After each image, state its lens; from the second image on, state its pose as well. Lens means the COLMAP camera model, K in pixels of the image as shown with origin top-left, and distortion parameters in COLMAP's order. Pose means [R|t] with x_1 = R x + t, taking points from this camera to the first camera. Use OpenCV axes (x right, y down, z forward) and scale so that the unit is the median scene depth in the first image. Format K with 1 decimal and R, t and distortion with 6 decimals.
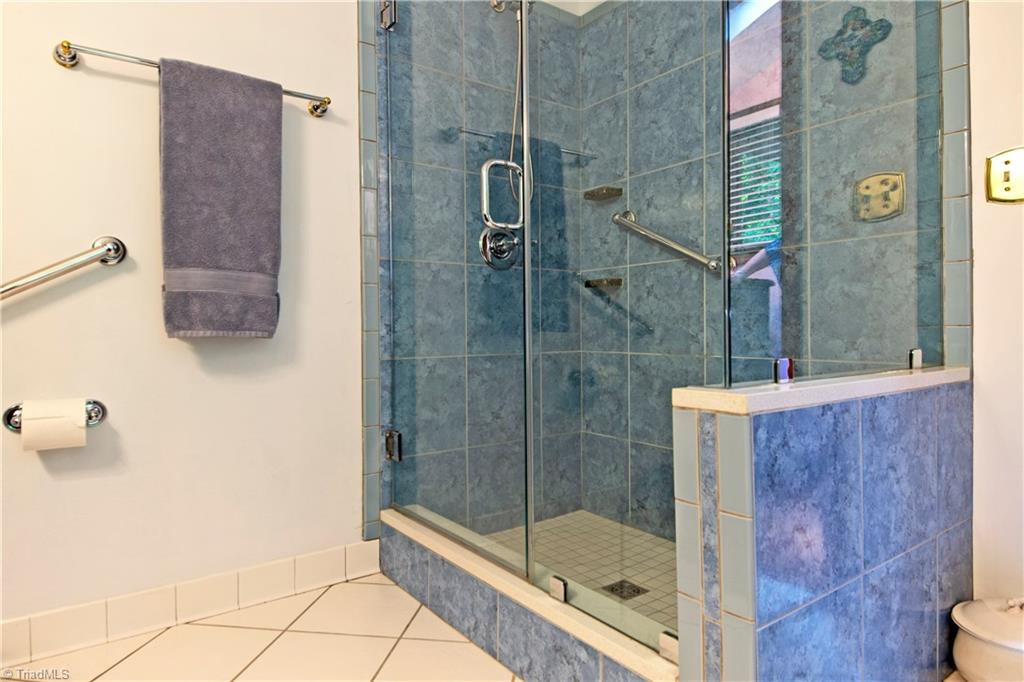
lens RADIAL K [[590.7, 0, 511.8], [0, 590.7, 339.8], [0, 0, 1]] dist [0.029852, -0.039193]
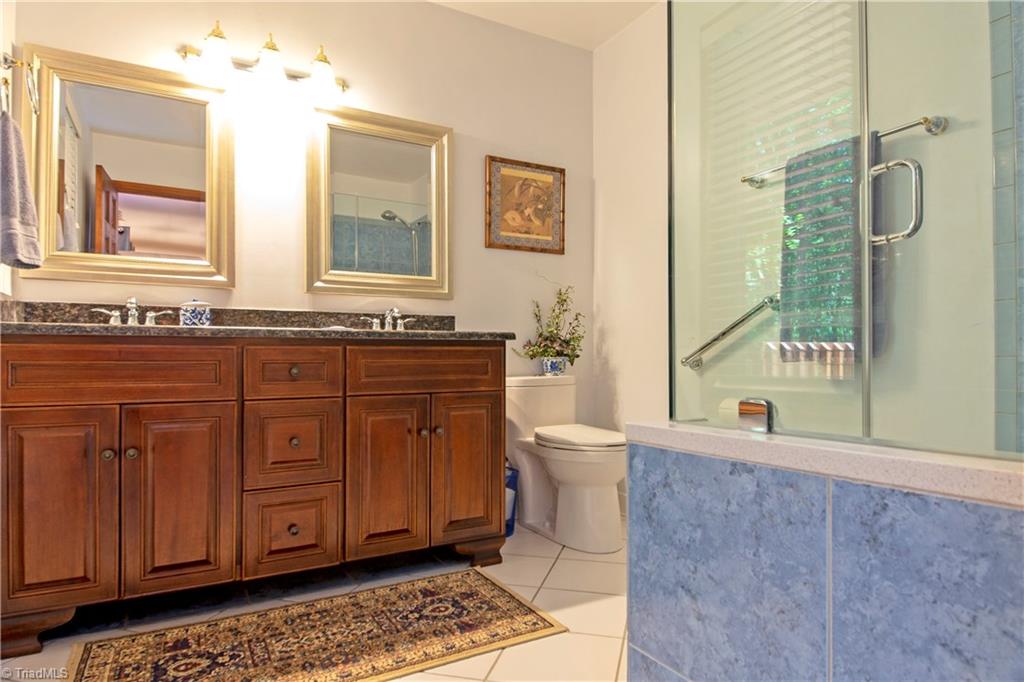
lens RADIAL K [[590.7, 0, 511.5], [0, 590.7, 347.0], [0, 0, 1]] dist [0.029852, -0.039193]
pose [[-0.112543, -0.015836, -0.993521, 1.430133], [-0.001981, 0.999875, -0.015713, -0.028900], [0.993645, 0.000200, -0.112561, 0.860107]]
